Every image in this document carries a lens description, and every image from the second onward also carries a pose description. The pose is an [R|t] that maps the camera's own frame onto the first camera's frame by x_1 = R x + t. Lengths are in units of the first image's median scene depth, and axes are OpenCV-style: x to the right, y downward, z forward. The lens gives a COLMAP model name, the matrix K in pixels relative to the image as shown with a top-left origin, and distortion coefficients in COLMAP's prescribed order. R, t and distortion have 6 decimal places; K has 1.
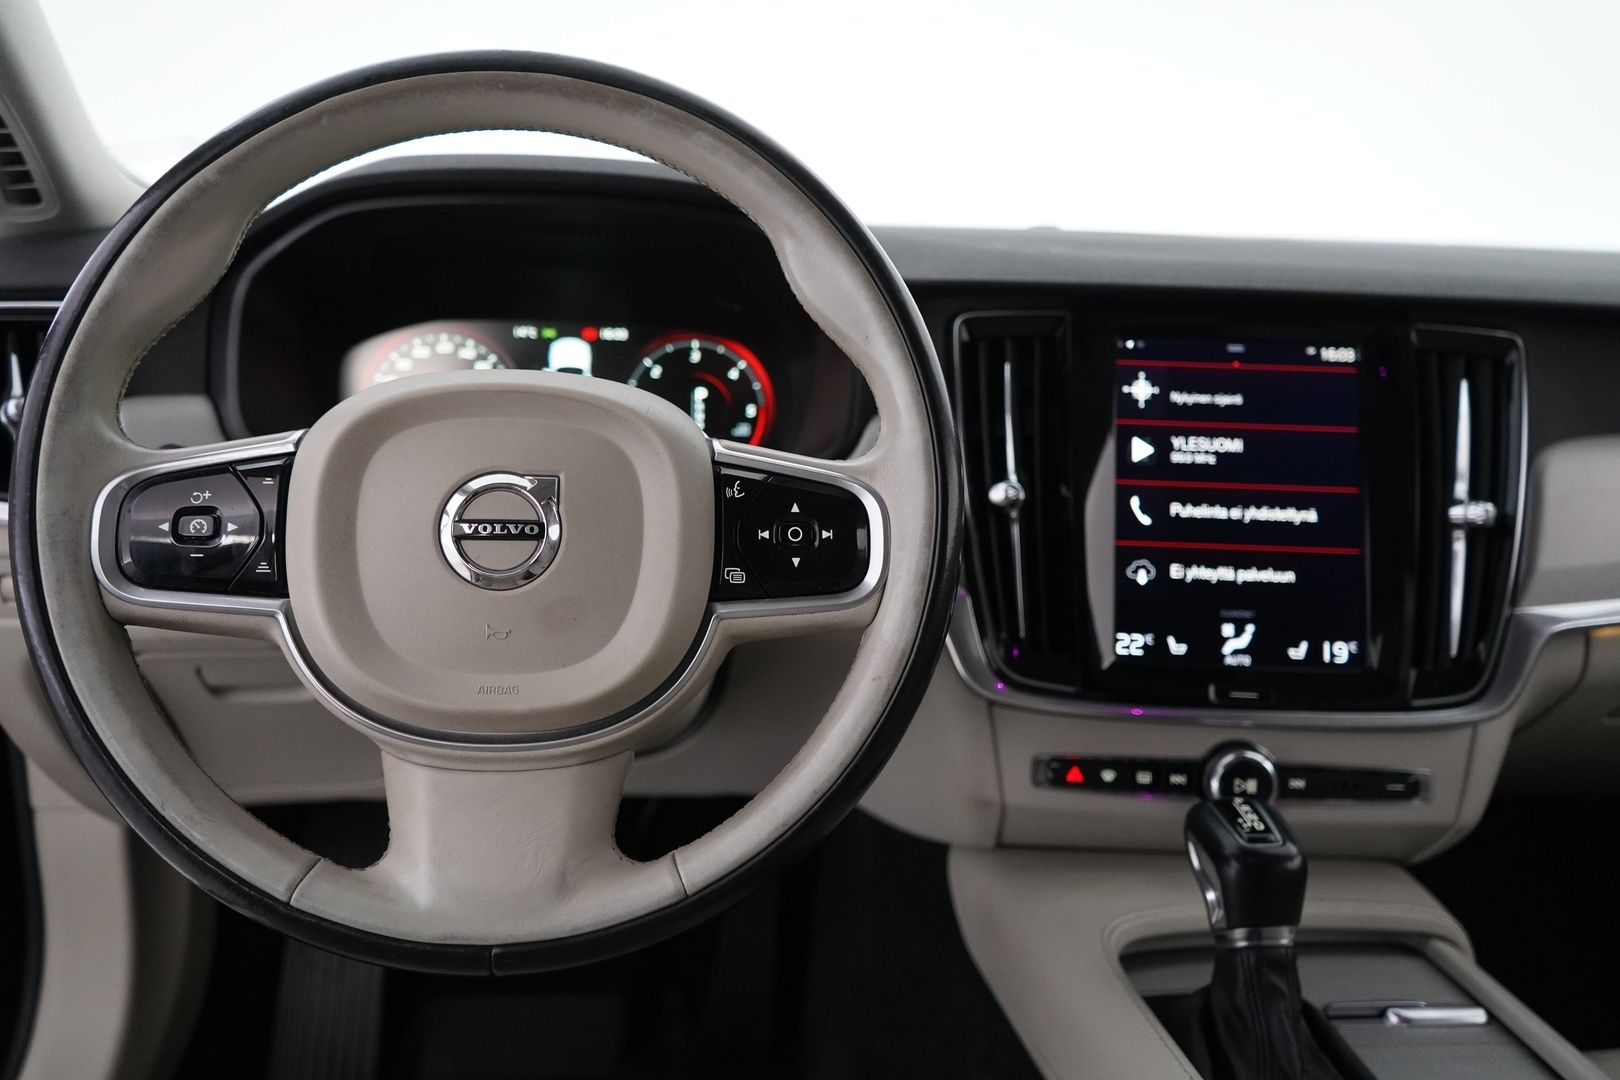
lens RADIAL K [[1303.6, 0, 810.0], [0, 1303.6, 540.0], [0, 0, 1]] dist [0.000128, 0.009254]
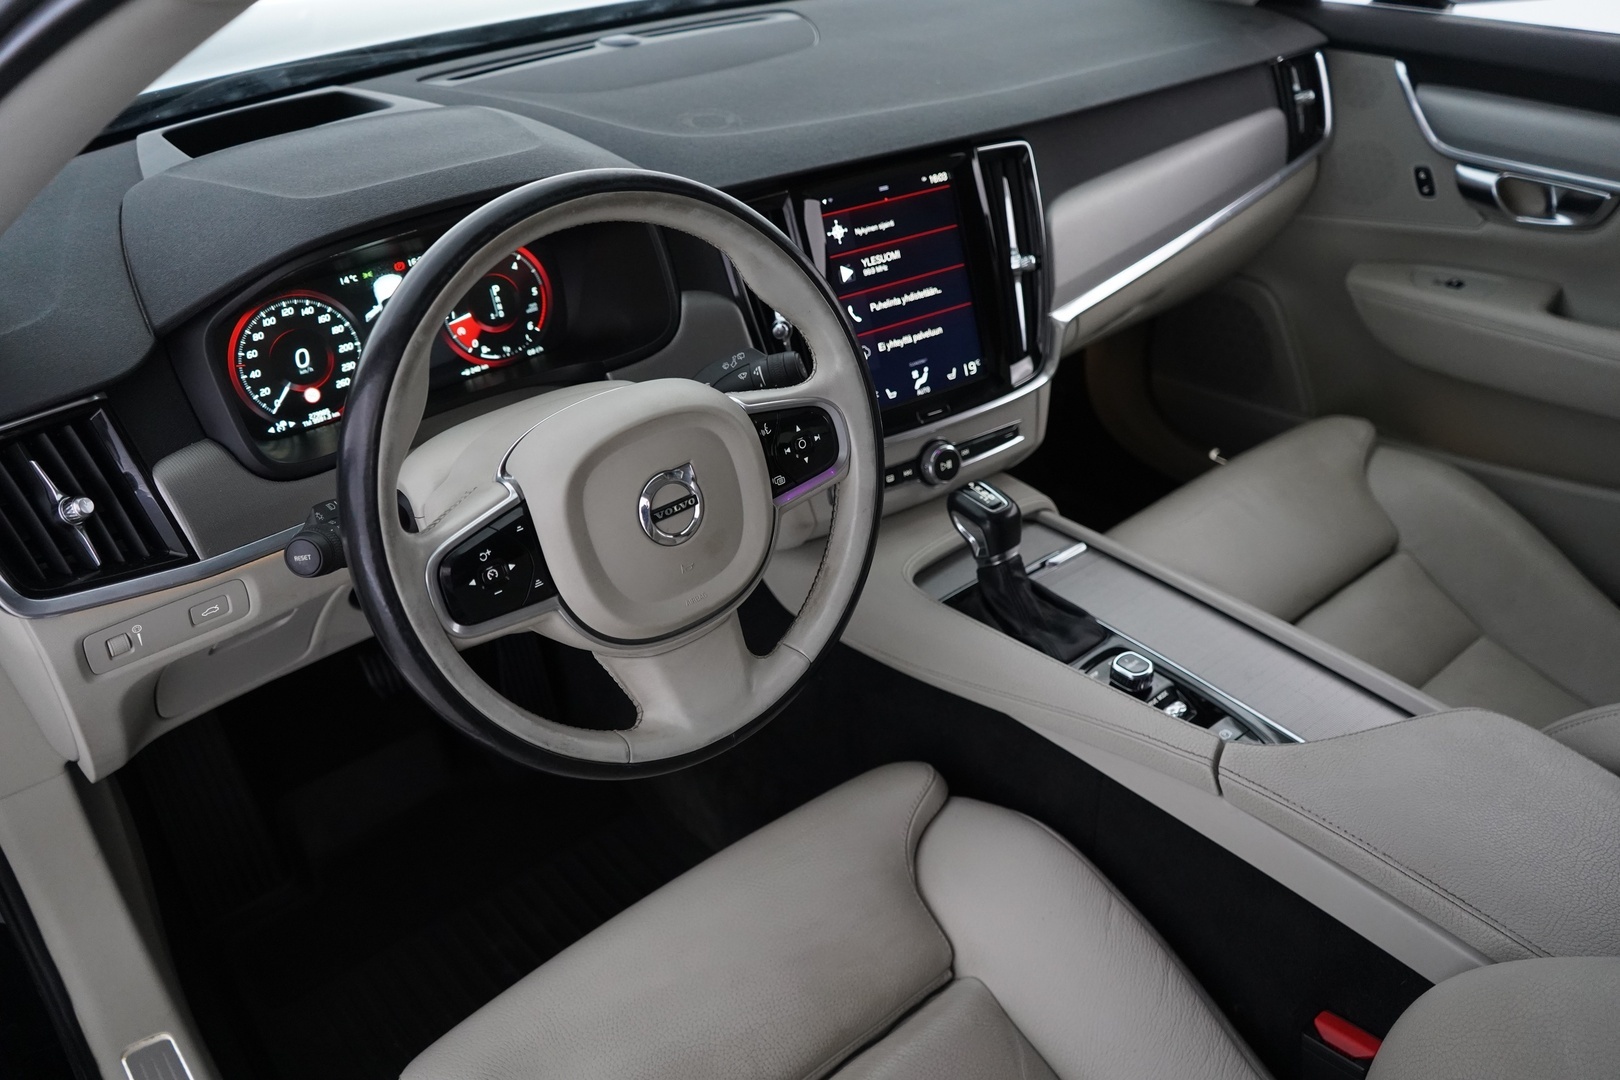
lens RADIAL K [[1303.6, 0, 810.0], [0, 1303.6, 540.0], [0, 0, 1]] dist [0.000128, 0.009254]
pose [[0.824229, -0.348169, 0.446570, -0.788603], [0.176140, 0.907153, 0.382162, -0.527182], [-0.538164, -0.236331, 0.809029, -0.367810]]
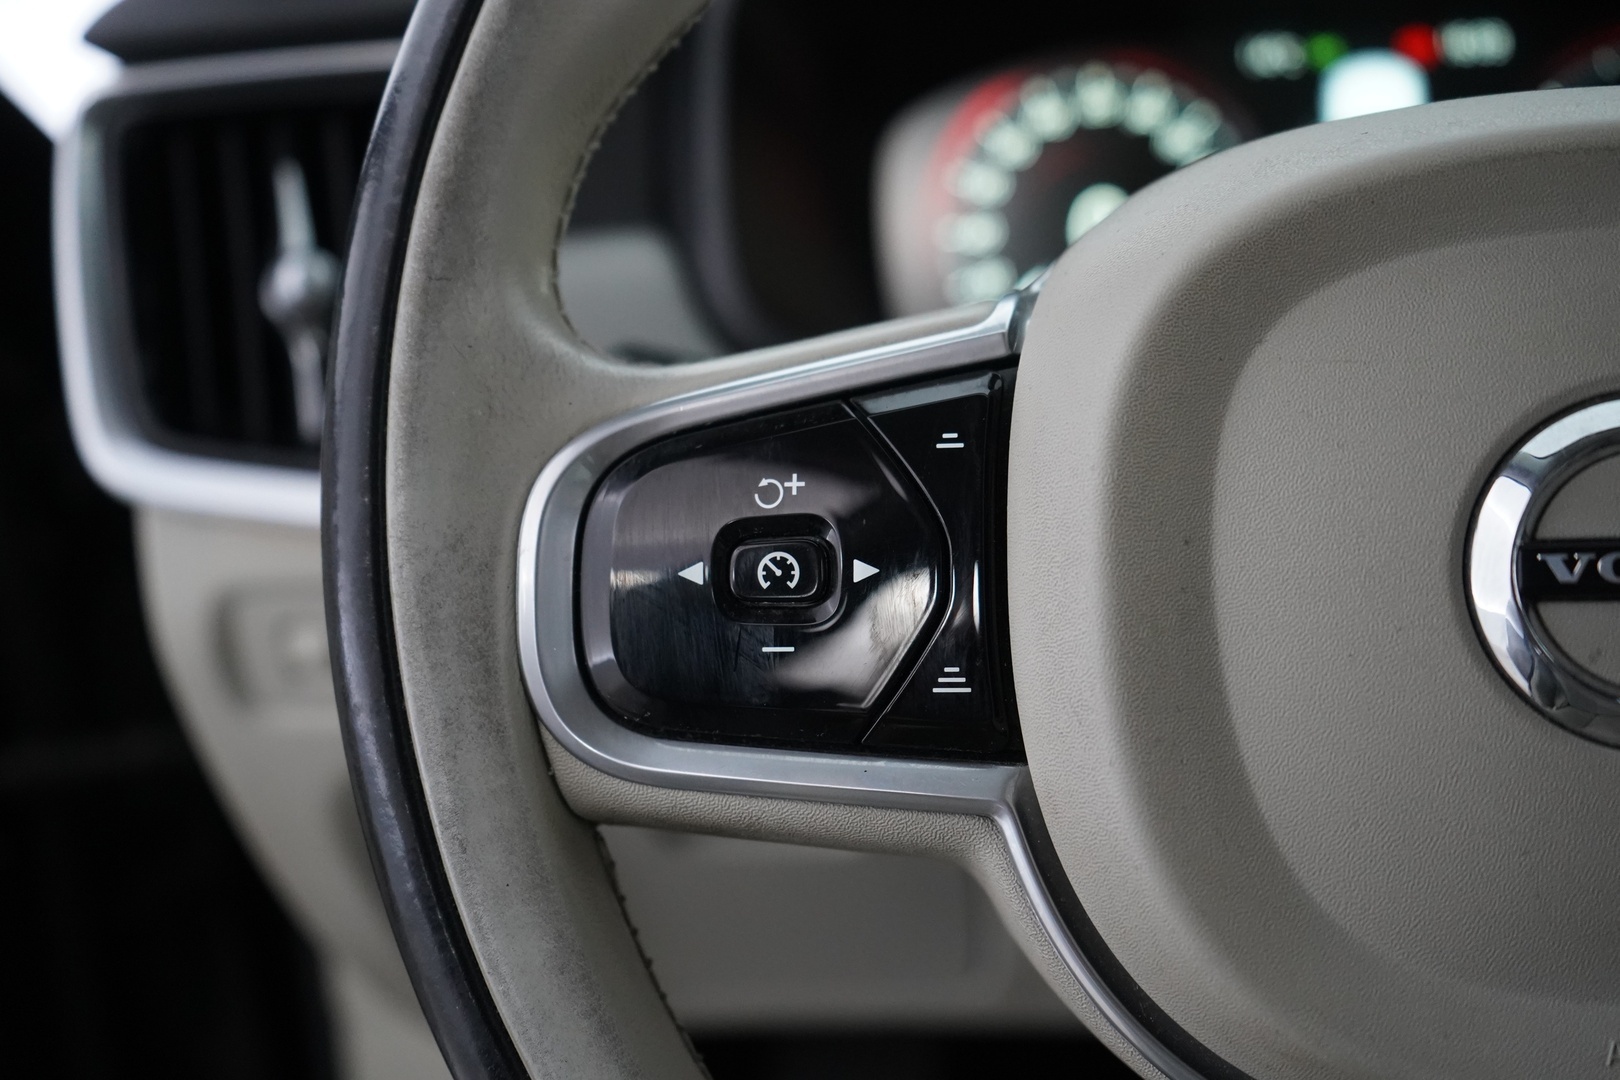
lens RADIAL K [[2020.3, 0, 813.8], [0, 2020.3, 536.1], [0, 0, 1]] dist [0.015326, 0.008735]
pose [[0.960738, -0.019209, -0.276792, -0.287976], [0.032359, 0.998550, 0.043019, -0.042921], [0.275565, -0.050287, 0.959966, 0.433835]]
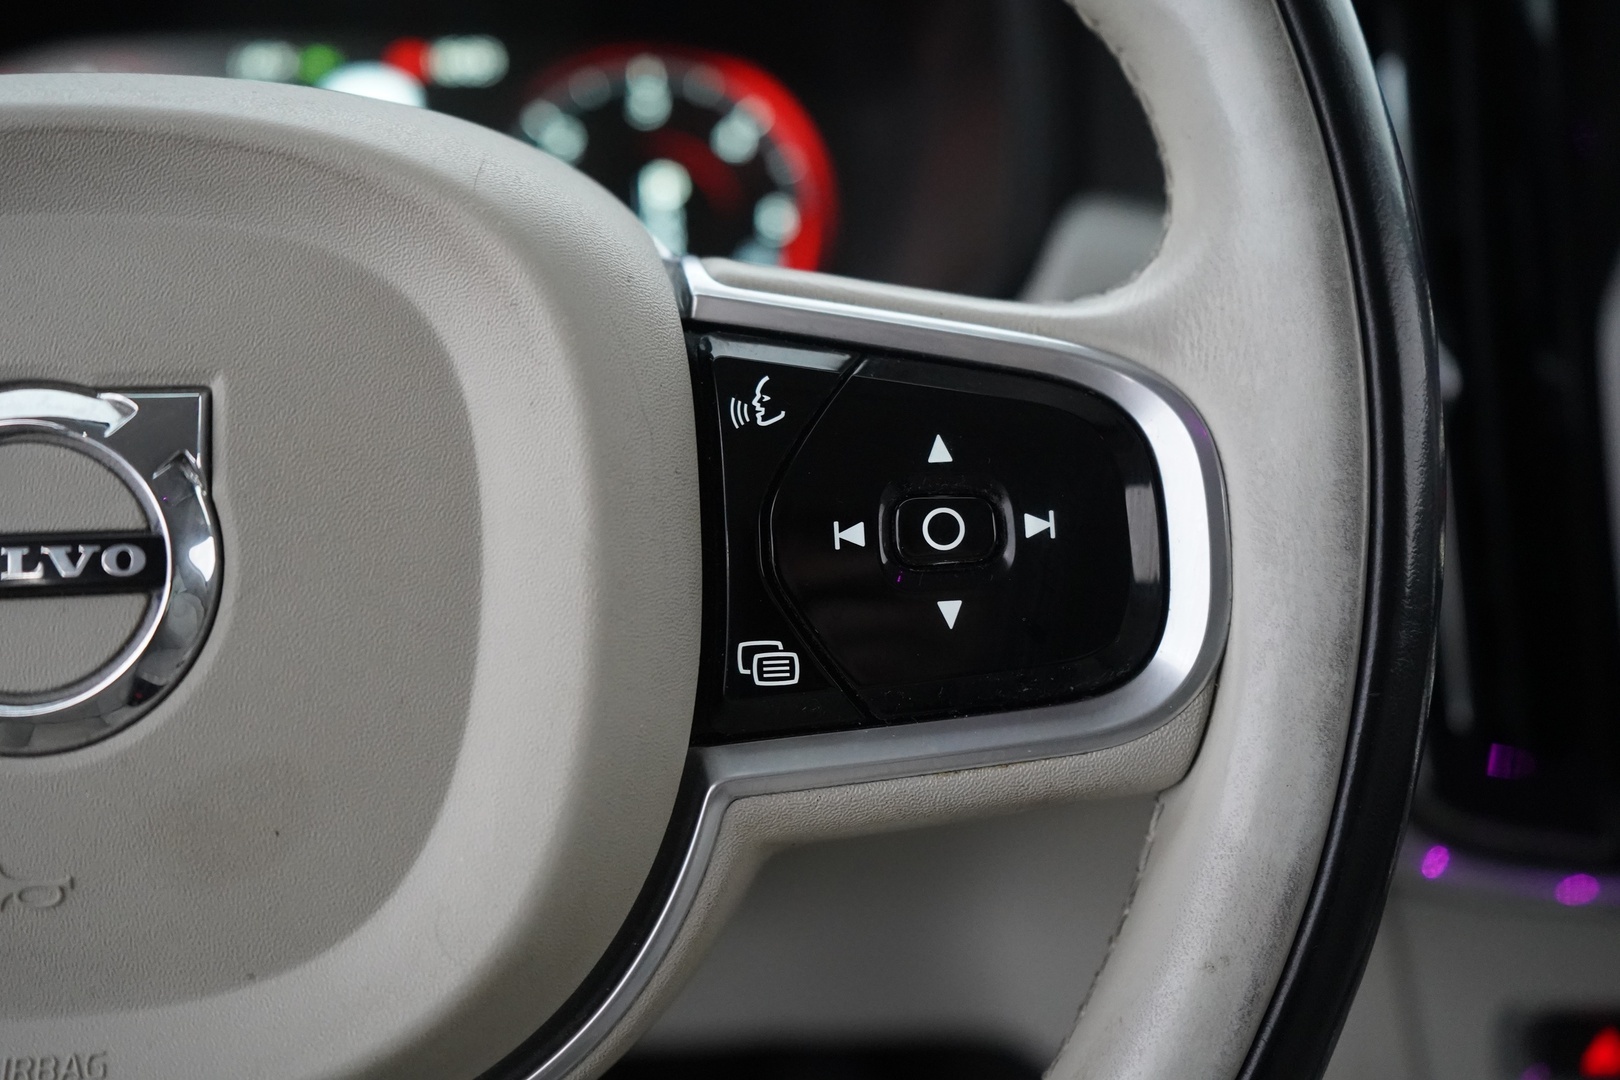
lens RADIAL K [[2020.3, 0, 813.8], [0, 2020.3, 536.1], [0, 0, 1]] dist [0.015326, 0.008735]
pose [[0.998630, -0.044563, -0.027445, -0.030622], [0.045490, 0.998382, 0.034125, -0.022065], [0.025880, -0.035327, 0.999041, 0.490779]]
